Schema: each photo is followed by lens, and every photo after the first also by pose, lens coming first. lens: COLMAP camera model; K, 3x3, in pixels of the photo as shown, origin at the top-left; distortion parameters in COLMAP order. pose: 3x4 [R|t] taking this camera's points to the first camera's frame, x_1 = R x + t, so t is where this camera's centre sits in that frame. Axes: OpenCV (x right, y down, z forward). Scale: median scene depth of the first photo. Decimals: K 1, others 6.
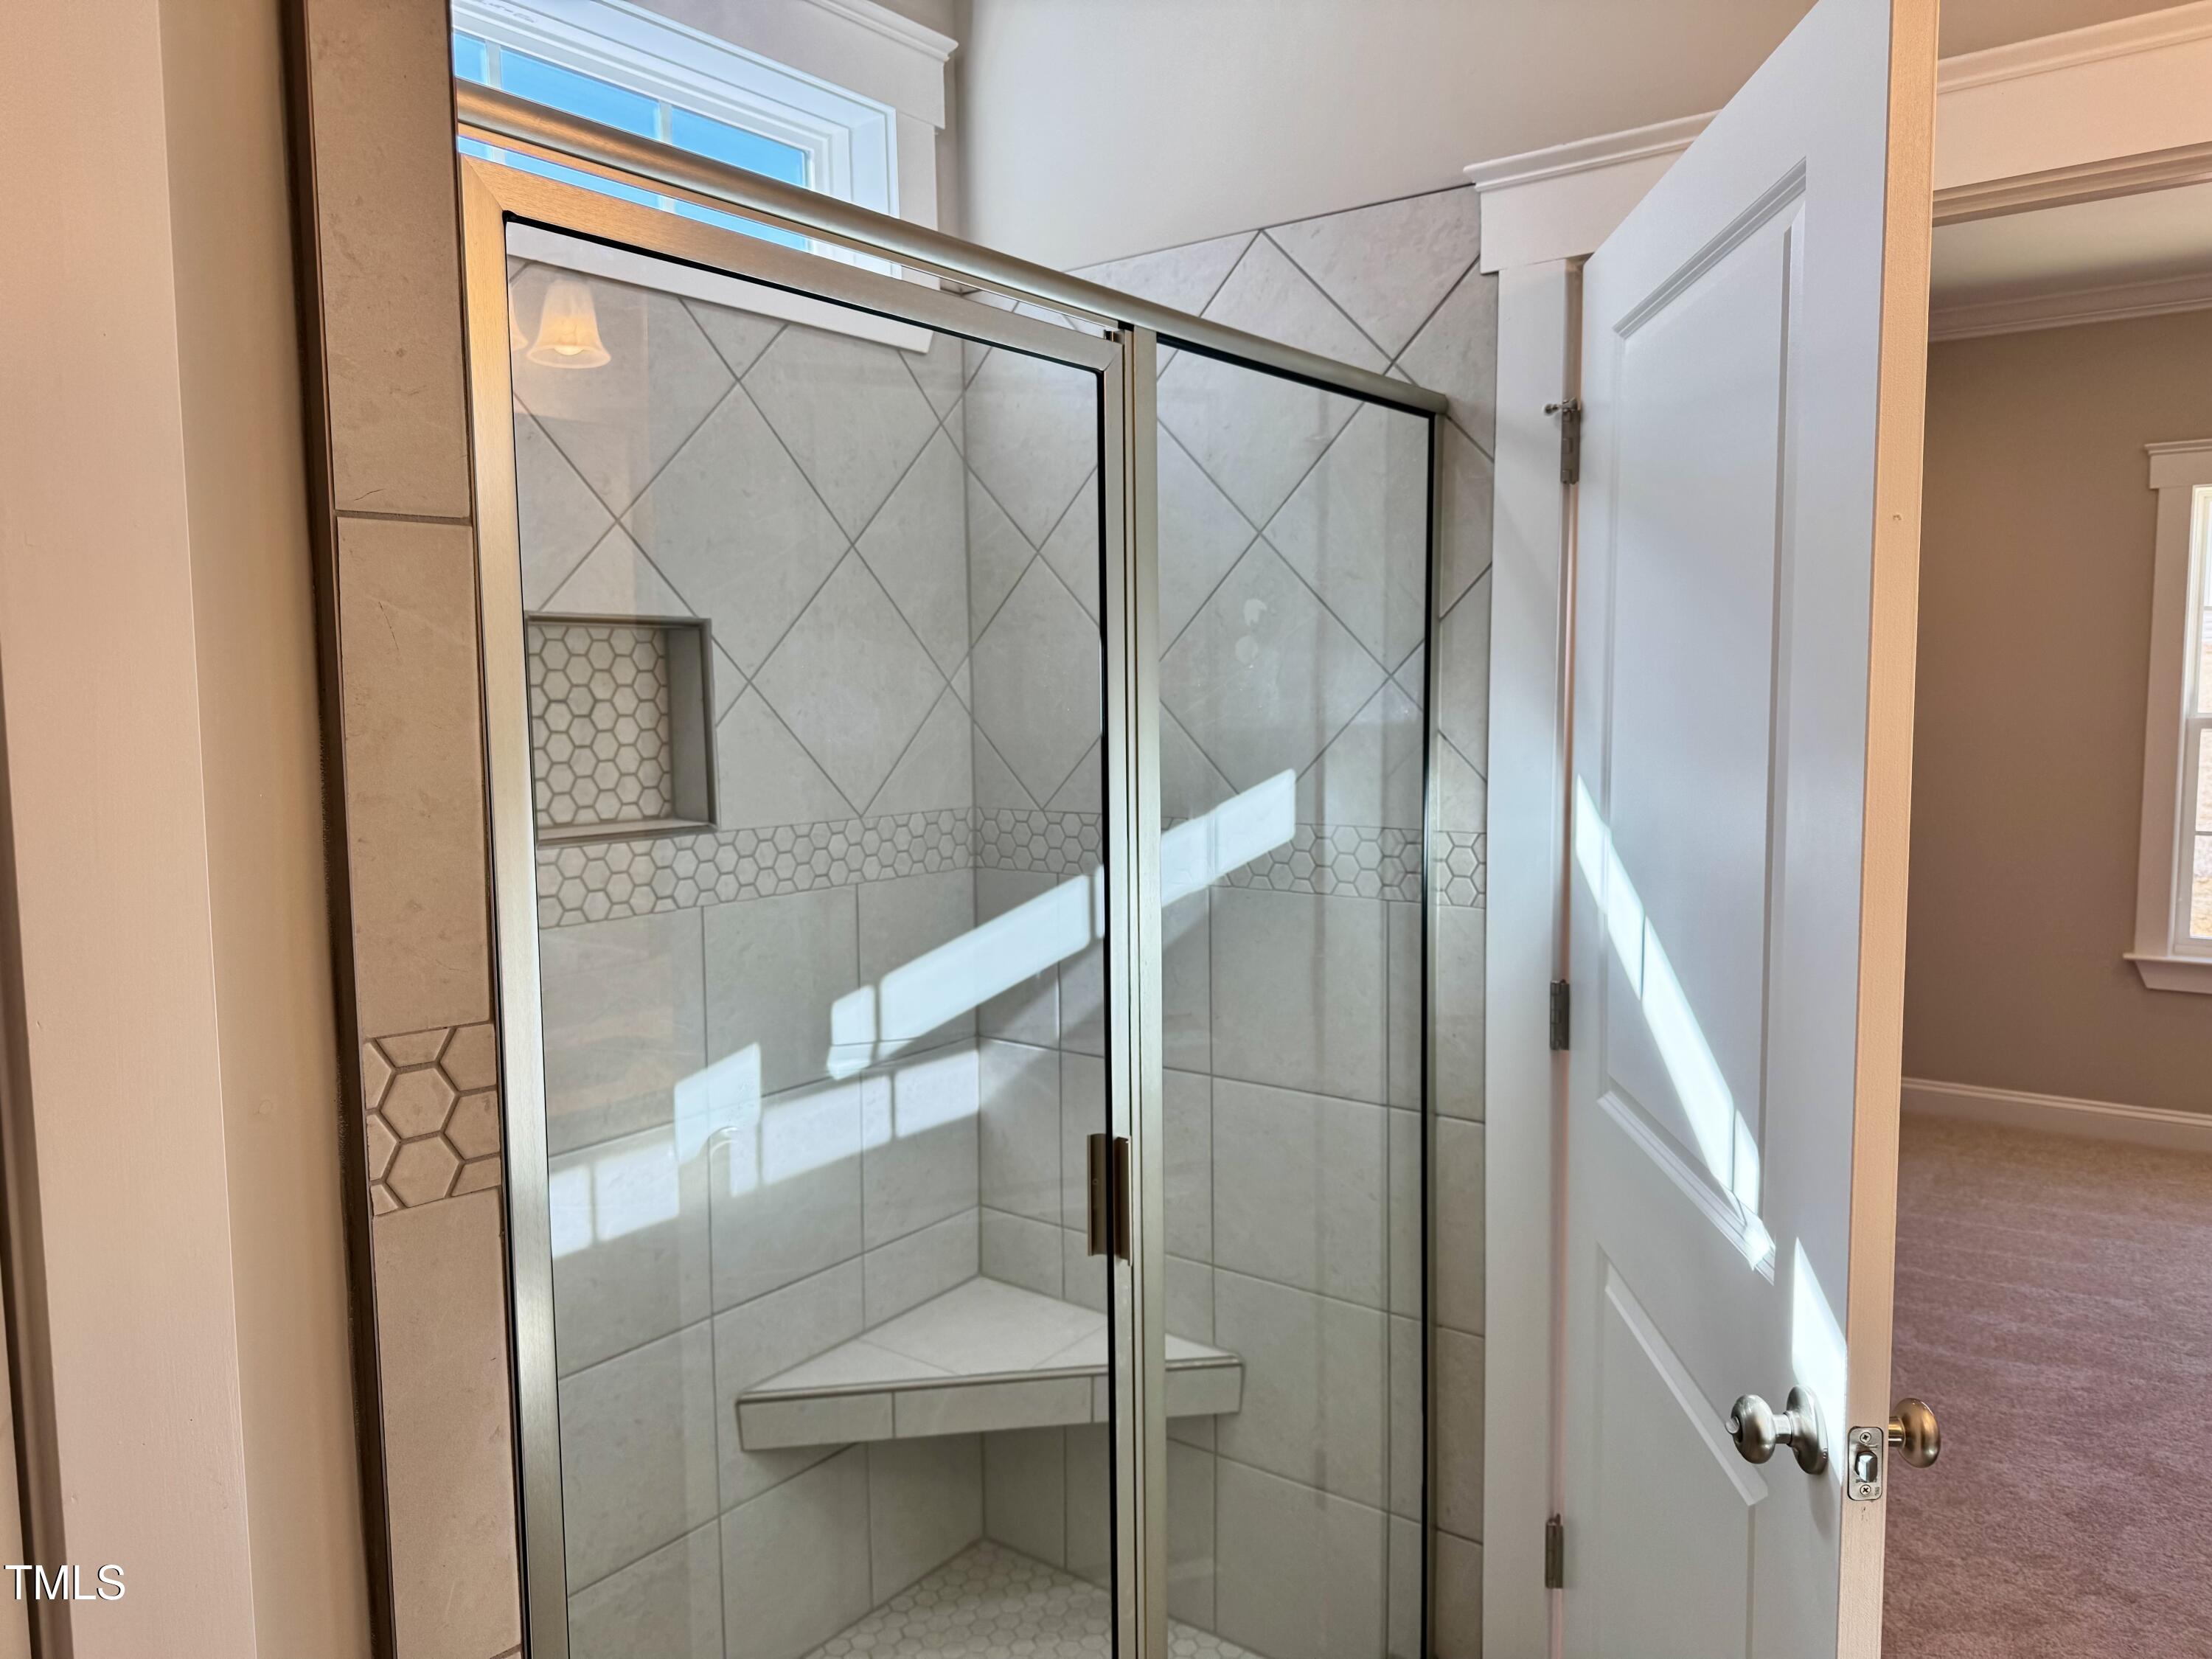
lens RADIAL K [[1550.1, 0, 1117.3], [0, 1550.1, 834.6], [0, 0, 1]] dist [0.033579, -0.022099]
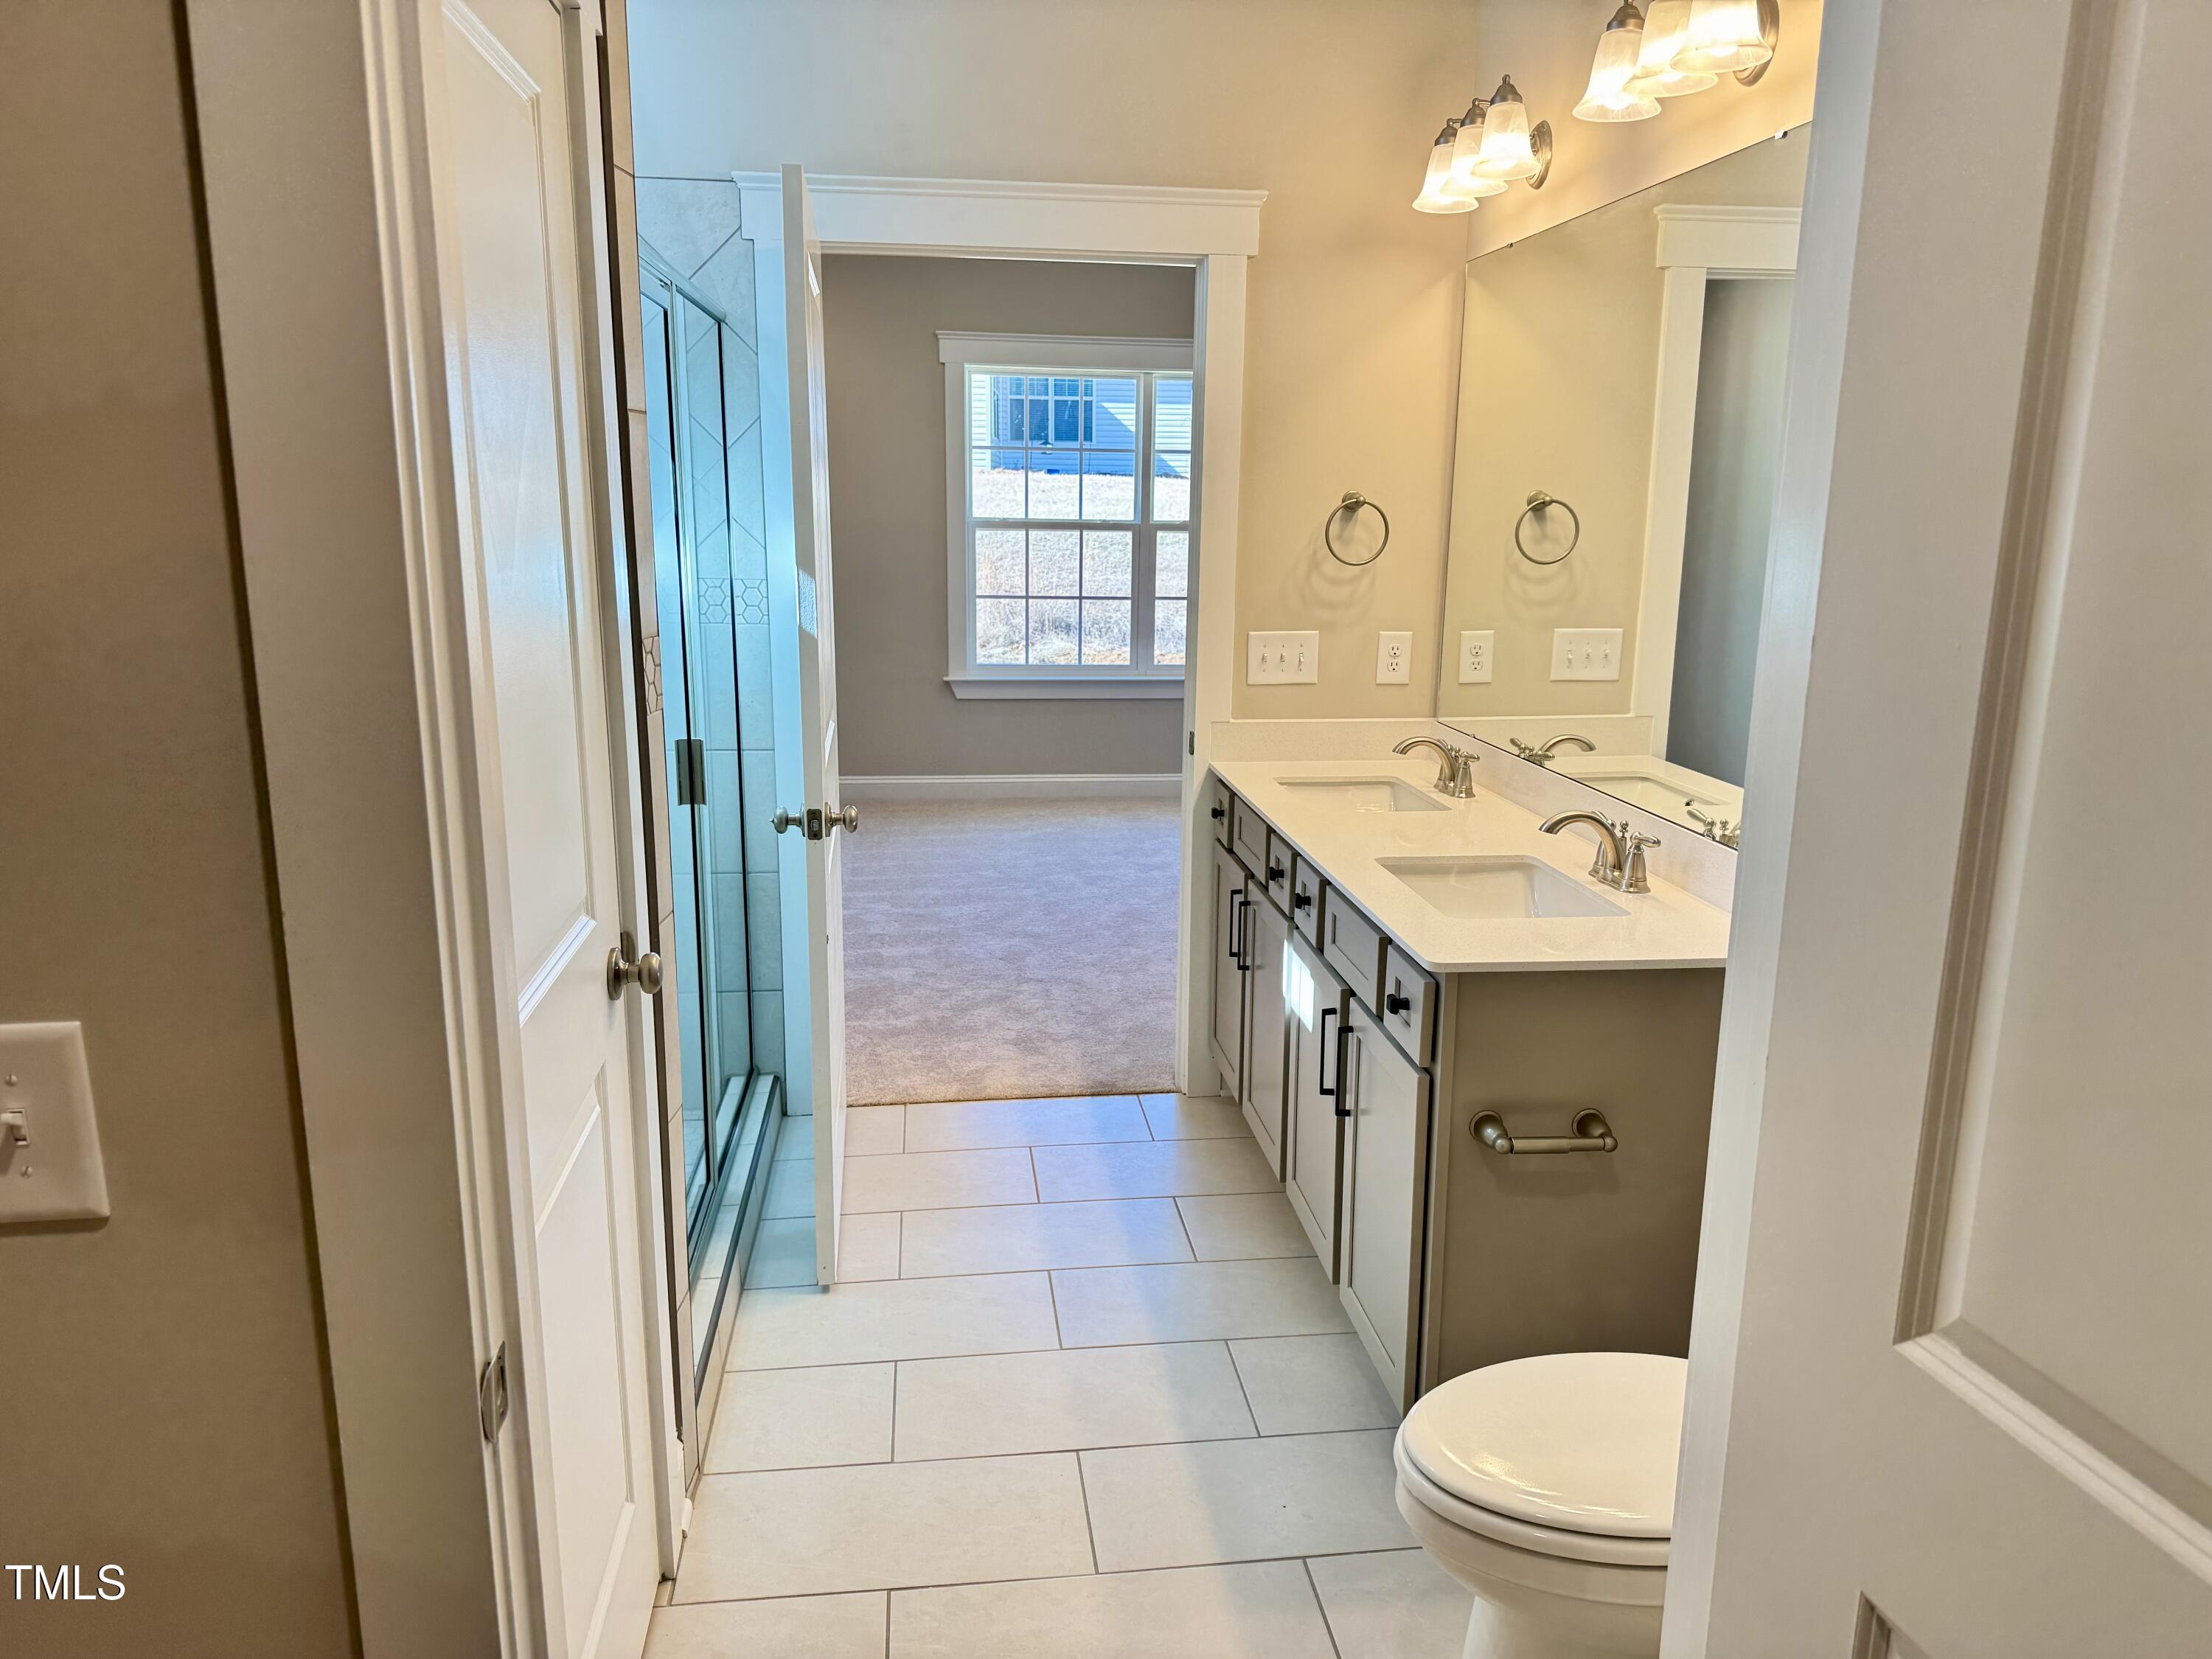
lens RADIAL K [[1550.1, 0, 1104.3], [0, 1550.1, 823.3], [0, 0, 1]] dist [0.033579, -0.022099]
pose [[0.727566, -0.117681, 0.675869, -0.484629], [0.034360, 0.990192, 0.135422, 0.031936], [-0.685176, -0.075306, 0.724474, -0.365343]]
